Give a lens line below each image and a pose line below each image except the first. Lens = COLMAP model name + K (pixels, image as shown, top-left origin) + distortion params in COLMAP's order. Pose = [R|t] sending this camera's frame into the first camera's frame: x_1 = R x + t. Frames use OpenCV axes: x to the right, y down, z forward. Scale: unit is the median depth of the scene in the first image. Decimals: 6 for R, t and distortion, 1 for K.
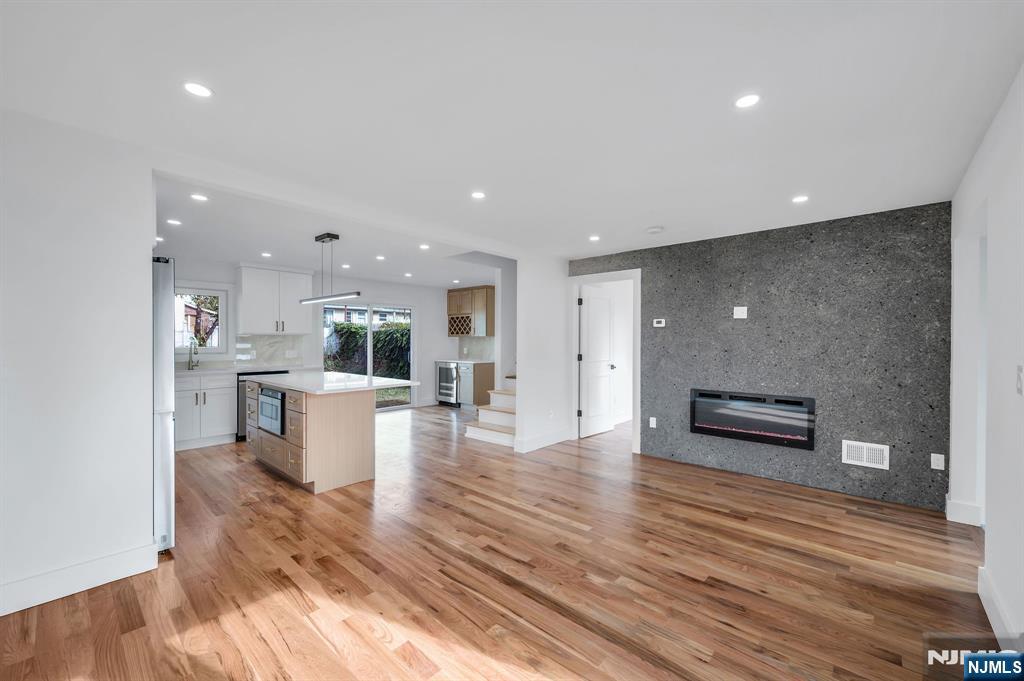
lens RADIAL K [[406.4, 0, 508.4], [0, 406.4, 341.2], [0, 0, 1]] dist [0.000636, -0.000329]
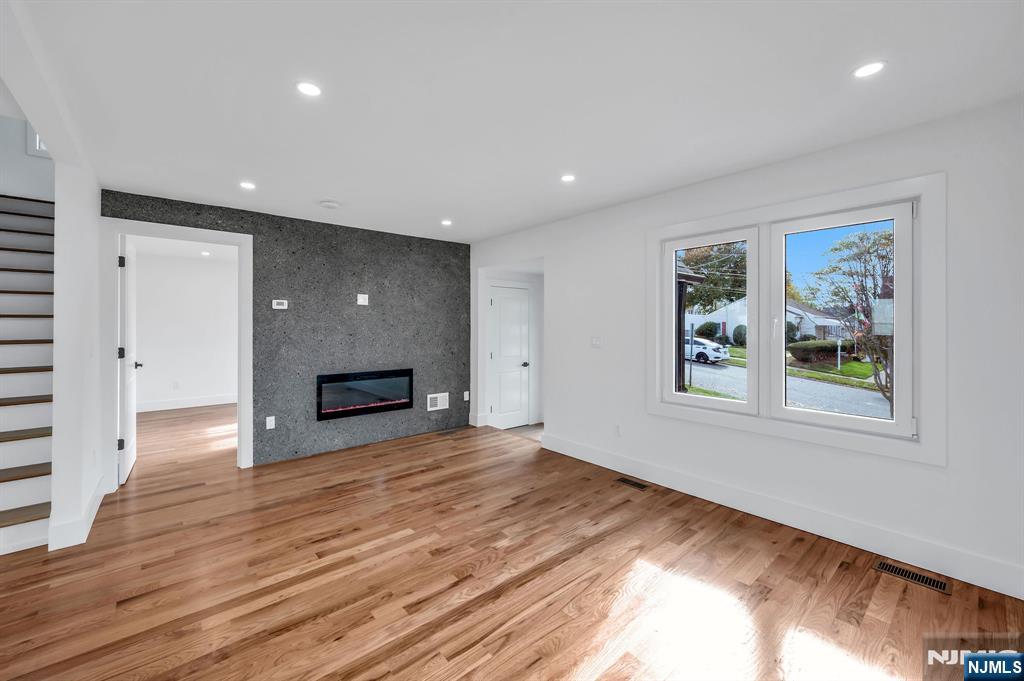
lens RADIAL K [[409.2, 0, 510.3], [0, 409.2, 326.0], [0, 0, 1]] dist [0.000571, 0.000047]
pose [[0.132380, -0.004549, 0.991189, -0.603178], [0.001337, 0.999989, 0.004410, -0.004002], [-0.991198, 0.000741, 0.132384, 0.575237]]
